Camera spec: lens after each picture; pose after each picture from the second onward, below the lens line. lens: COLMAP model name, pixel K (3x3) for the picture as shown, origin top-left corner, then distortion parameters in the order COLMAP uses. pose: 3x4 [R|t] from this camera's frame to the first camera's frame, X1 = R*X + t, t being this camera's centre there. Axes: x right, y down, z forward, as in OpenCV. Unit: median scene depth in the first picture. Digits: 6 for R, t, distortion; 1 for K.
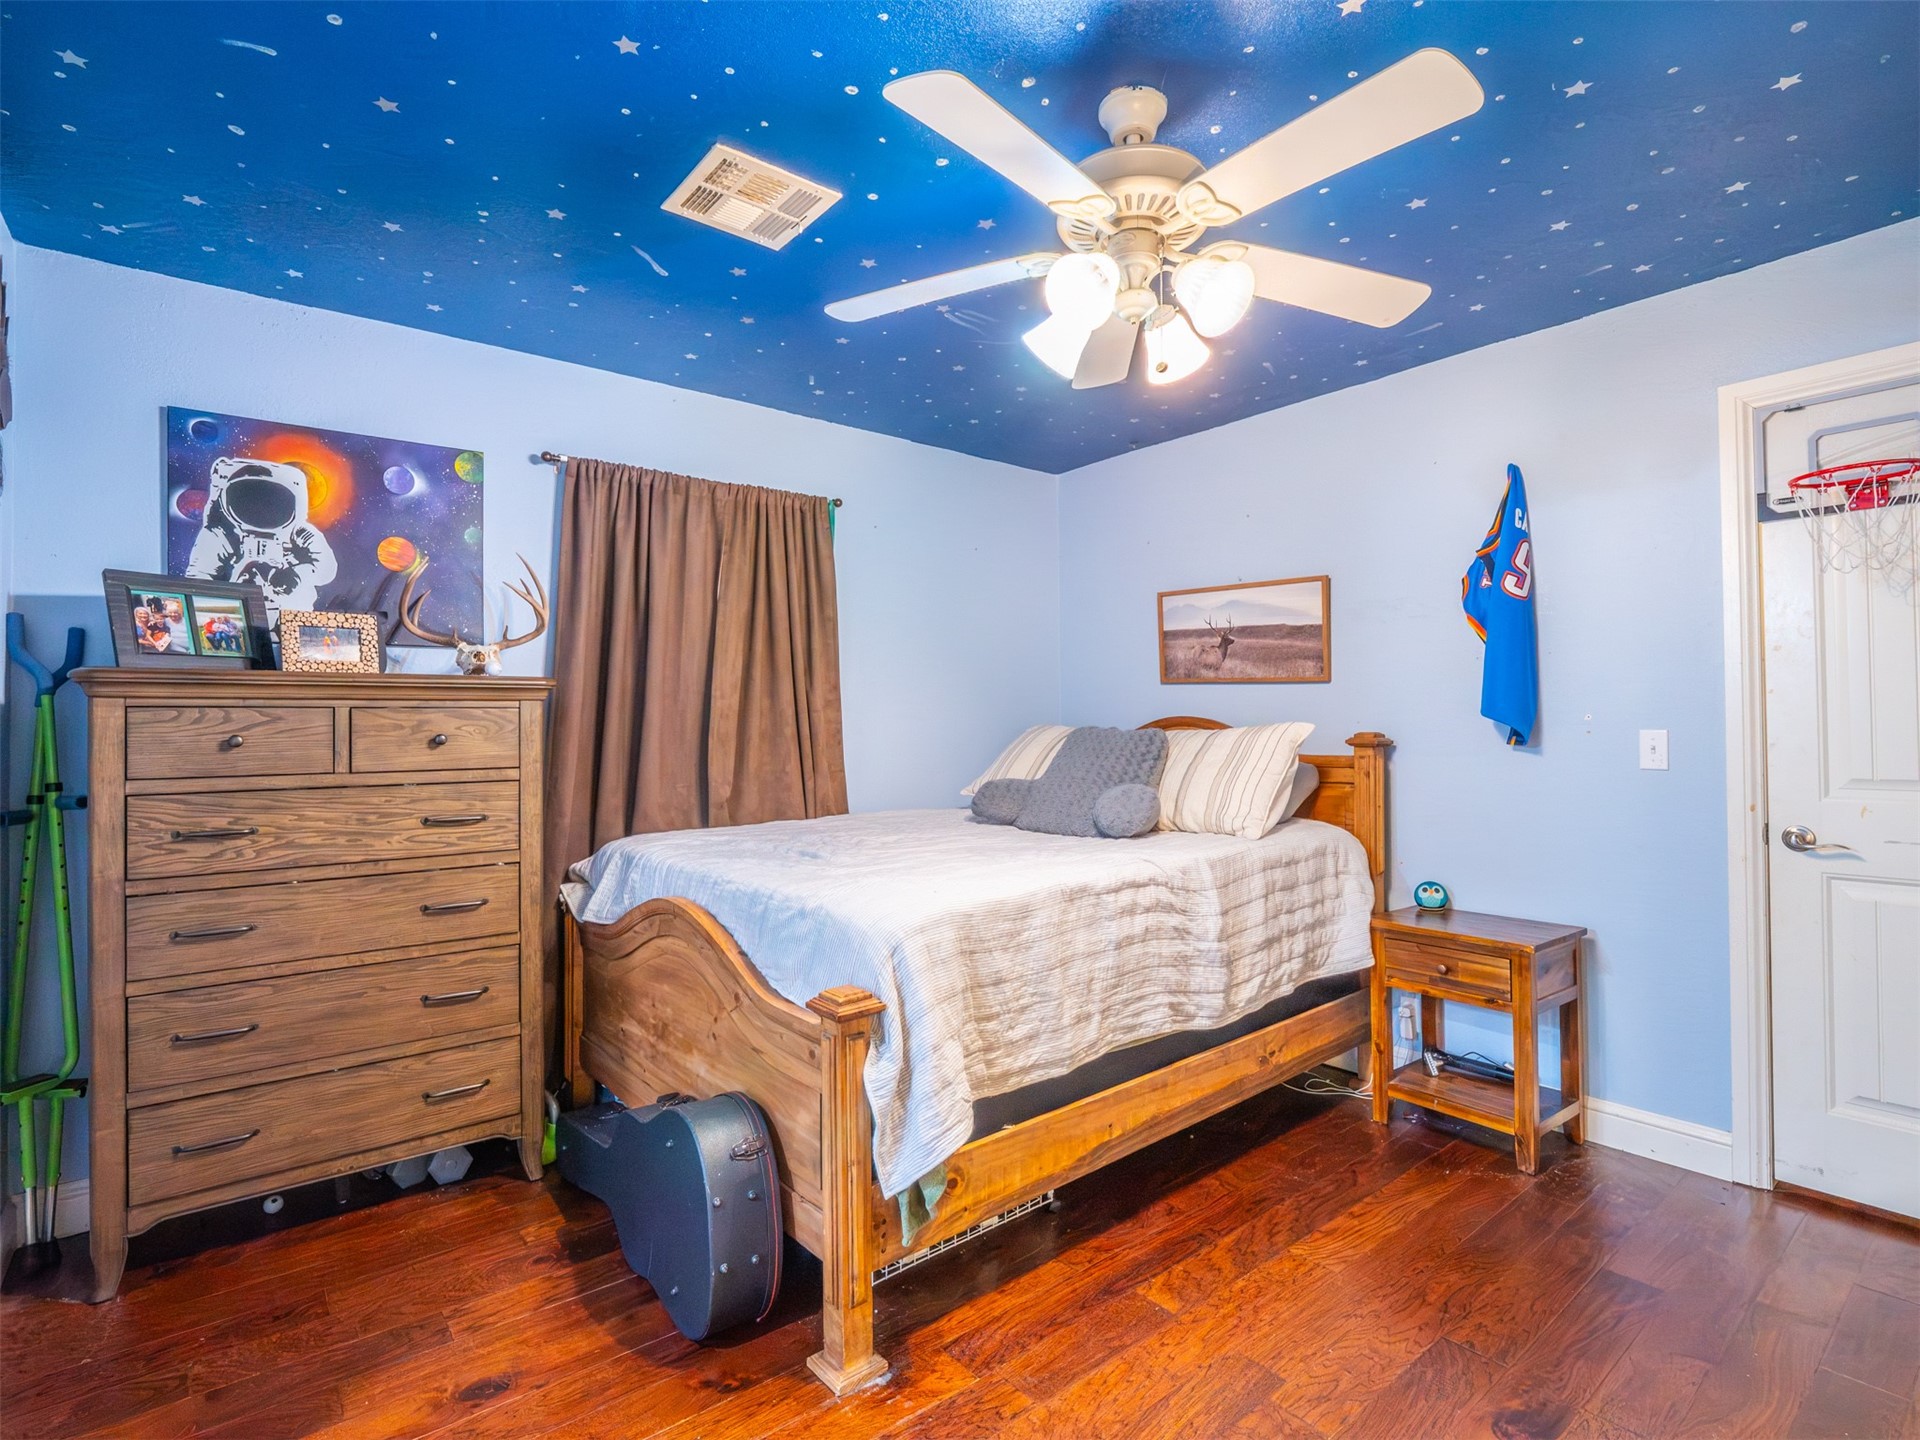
lens RADIAL K [[930.3, 0, 968.5], [0, 930.3, 718.2], [0, 0, 1]] dist [-0.003730, -0.001008]
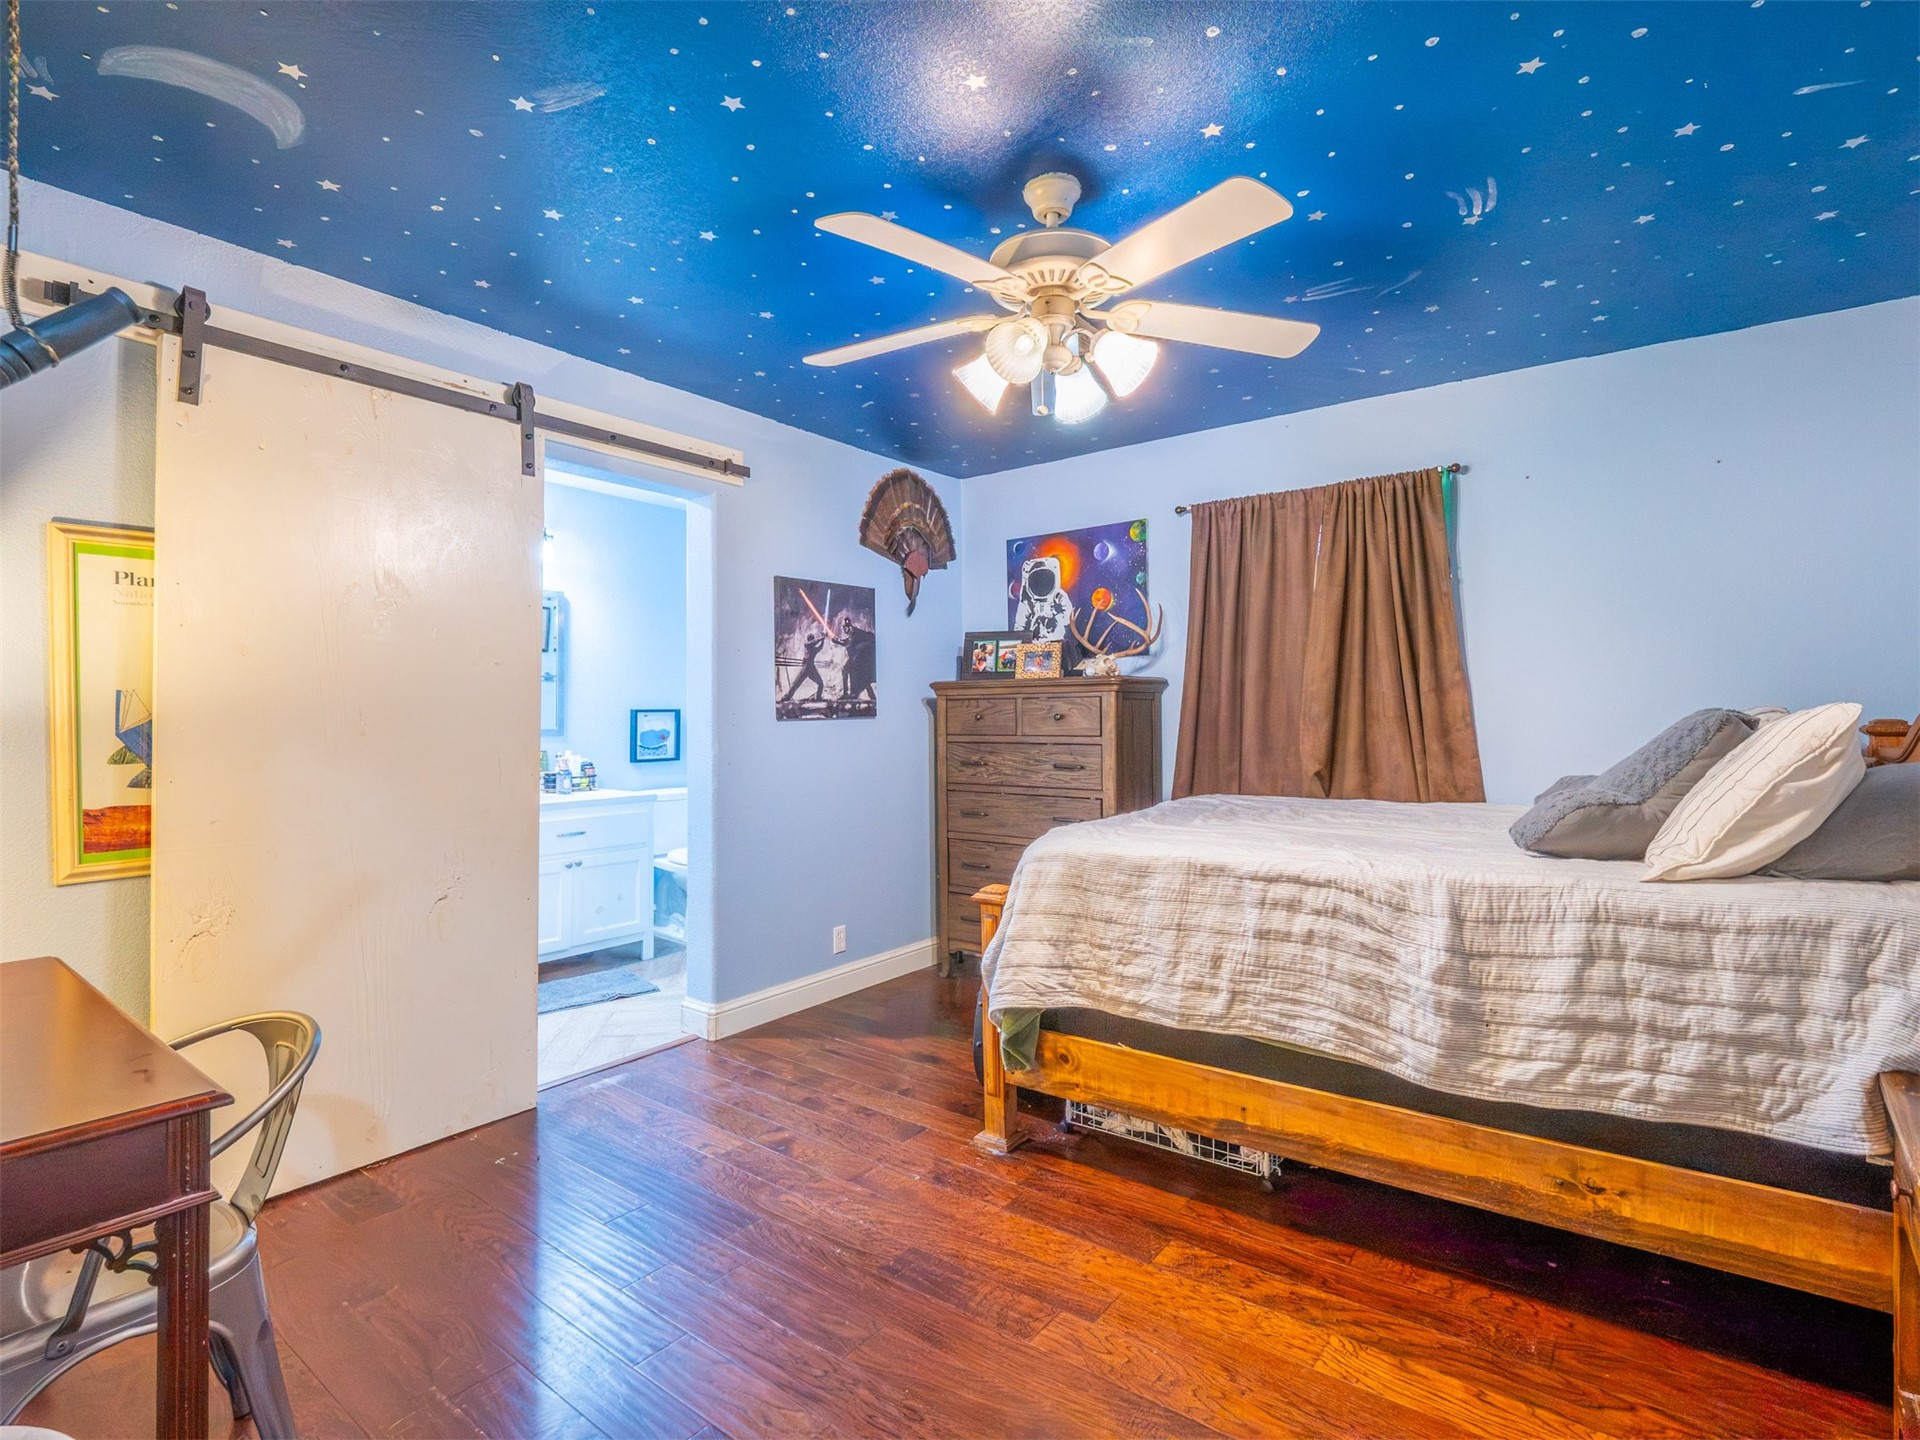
lens RADIAL K [[930.3, 0, 971.4], [0, 930.3, 717.9], [0, 0, 1]] dist [-0.003730, -0.001008]
pose [[0.255656, 0.011692, -0.966697, 0.950127], [0.012958, 0.999796, 0.015519, -0.002825], [0.966681, -0.016494, 0.255452, 0.425828]]
